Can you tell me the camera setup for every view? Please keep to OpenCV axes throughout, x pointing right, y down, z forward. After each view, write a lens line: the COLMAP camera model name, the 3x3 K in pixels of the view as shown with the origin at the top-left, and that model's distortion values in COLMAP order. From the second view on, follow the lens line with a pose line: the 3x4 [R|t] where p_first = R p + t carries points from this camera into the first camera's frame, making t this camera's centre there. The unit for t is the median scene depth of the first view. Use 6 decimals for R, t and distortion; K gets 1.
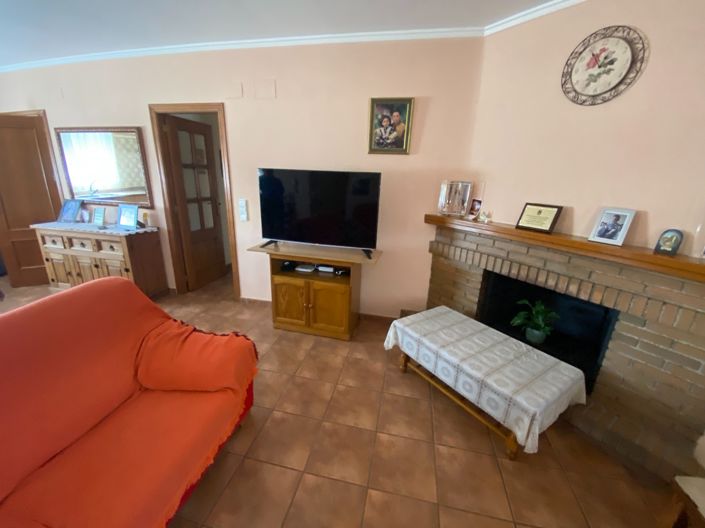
lens RADIAL K [[284.5, 0, 348.0], [0, 284.5, 272.1], [0, 0, 1]] dist [0.017030, -0.019393]
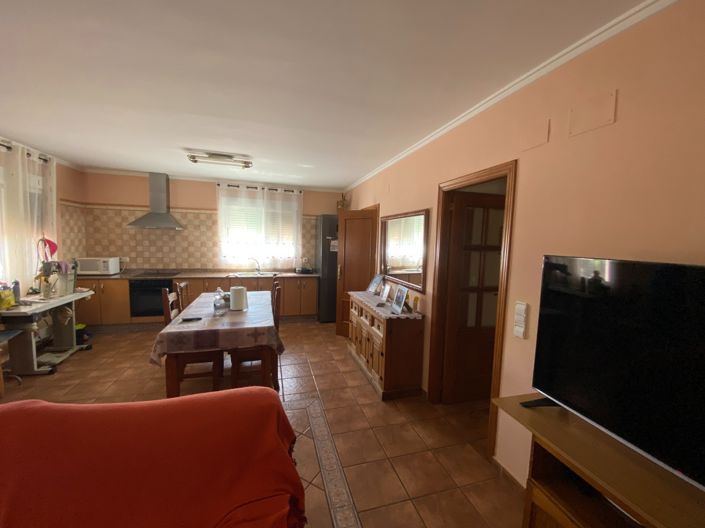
lens RADIAL K [[287.8, 0, 351.3], [0, 287.8, 265.8], [0, 0, 1]] dist [0.021712, -0.020958]
pose [[0.478763, 0.056688, -0.876112, -0.018716], [-0.289987, 0.952116, -0.096861, -0.176855], [0.828670, 0.300434, 0.472277, 0.426071]]
